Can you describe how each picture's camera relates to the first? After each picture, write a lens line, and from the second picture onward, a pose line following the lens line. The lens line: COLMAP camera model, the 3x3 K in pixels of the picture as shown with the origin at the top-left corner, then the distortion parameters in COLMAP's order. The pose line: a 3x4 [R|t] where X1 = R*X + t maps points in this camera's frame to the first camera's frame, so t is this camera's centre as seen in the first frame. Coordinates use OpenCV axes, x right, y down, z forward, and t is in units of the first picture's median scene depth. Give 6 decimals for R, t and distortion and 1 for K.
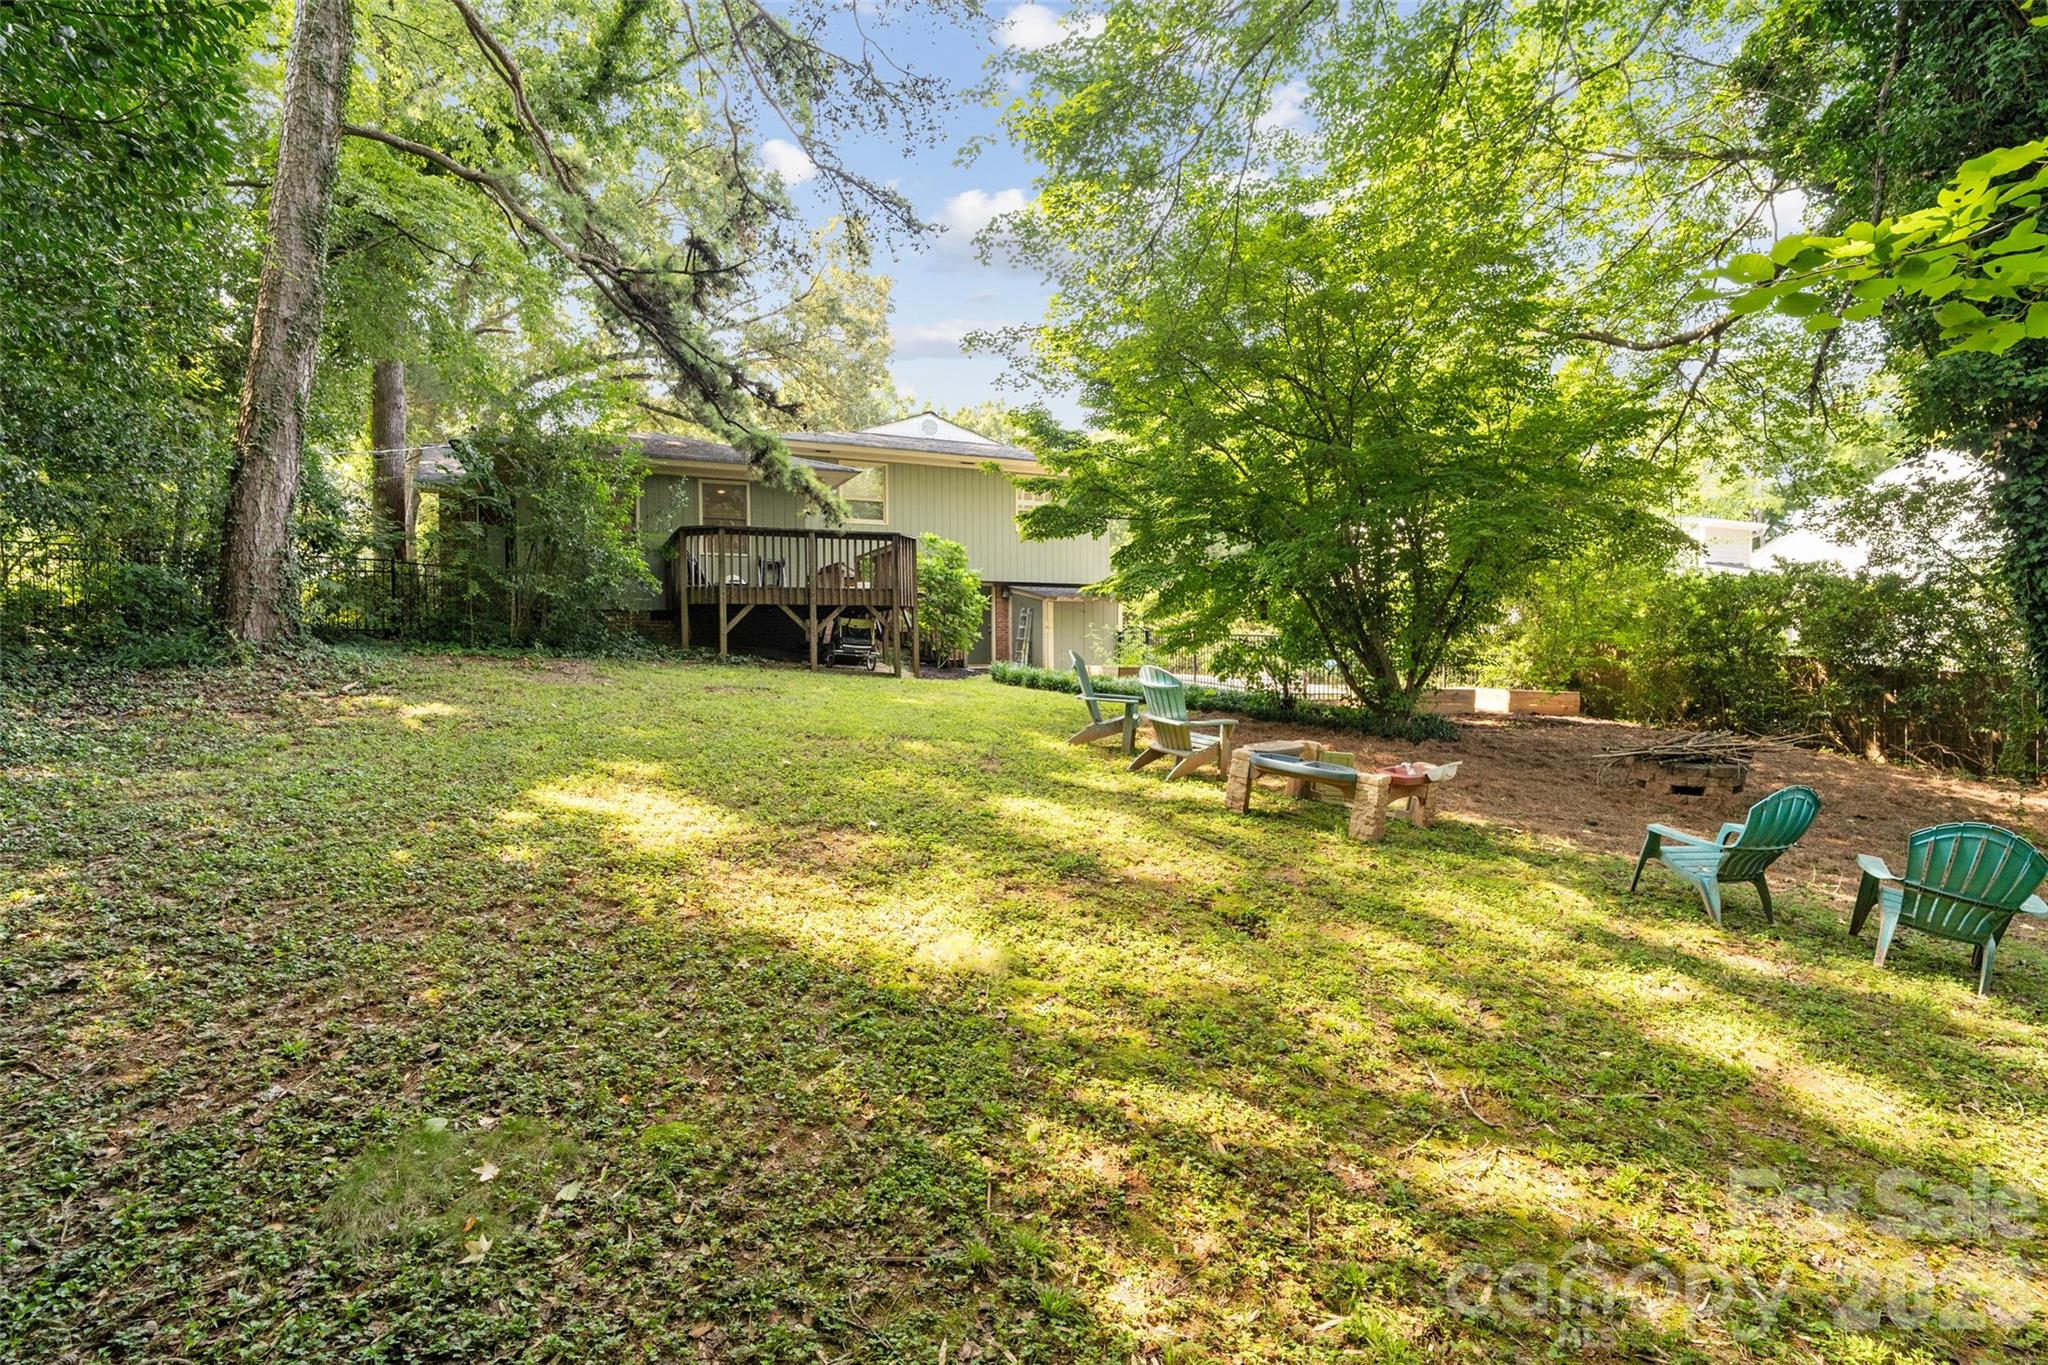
lens RADIAL K [[1004.4, 0, 1024.6], [0, 1004.4, 660.4], [0, 0, 1]] dist [-0.001879, 0.001062]
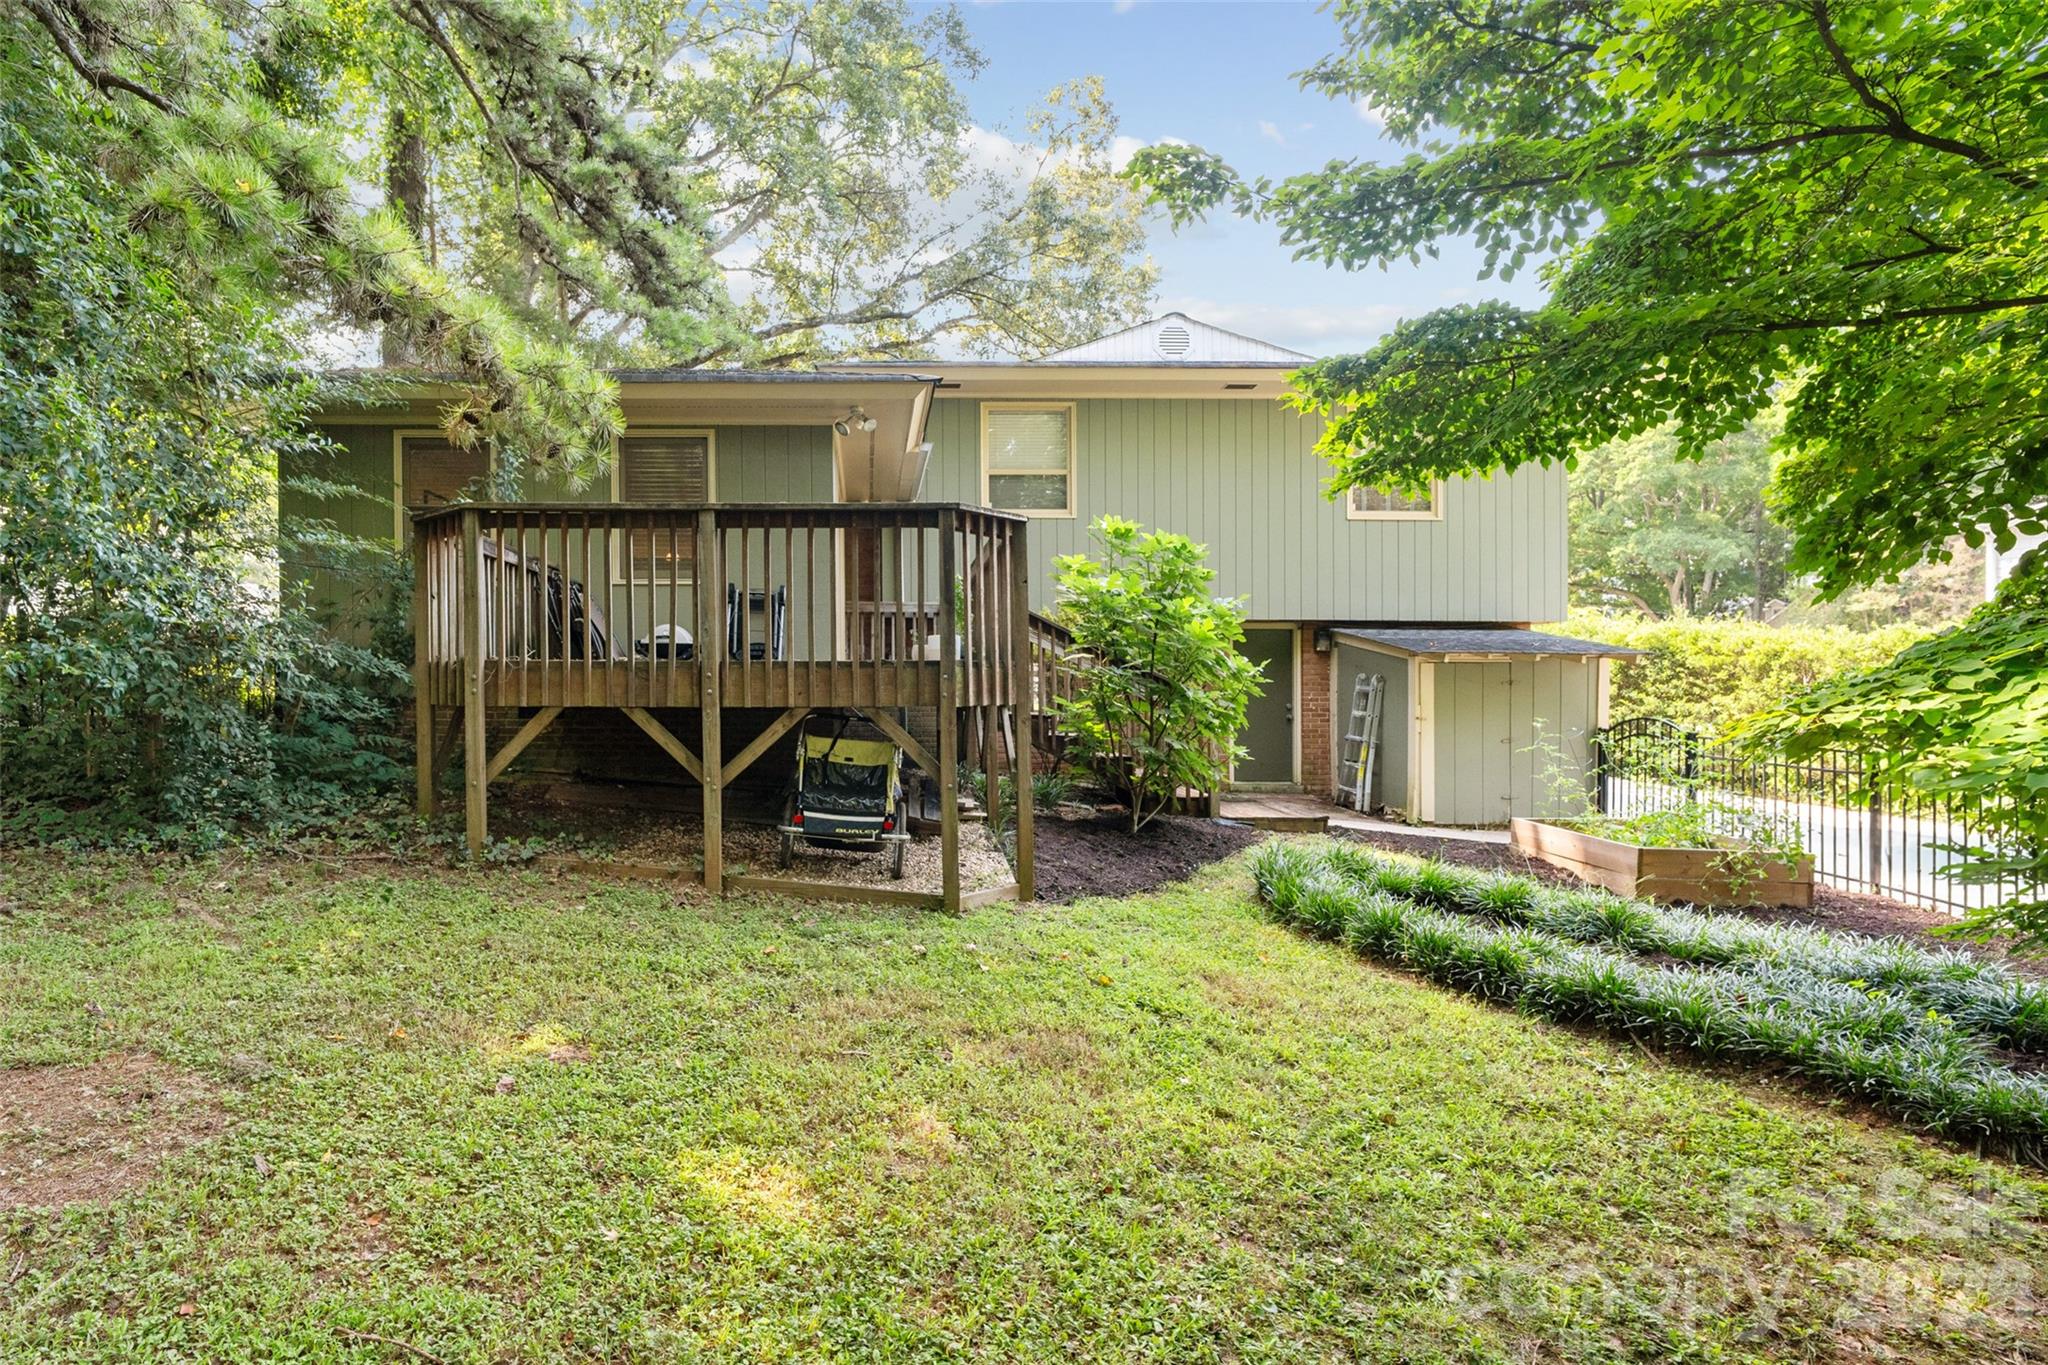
lens RADIAL K [[827.4, 0, 958.5], [0, 827.4, 655.0], [0, 0, 1]] dist [0.000048, 0.000069]
pose [[0.891036, 0.003682, -0.453917, 0.007989], [-0.014079, 0.999710, -0.019526, -0.064578], [0.453713, 0.023789, 0.890830, 0.707612]]
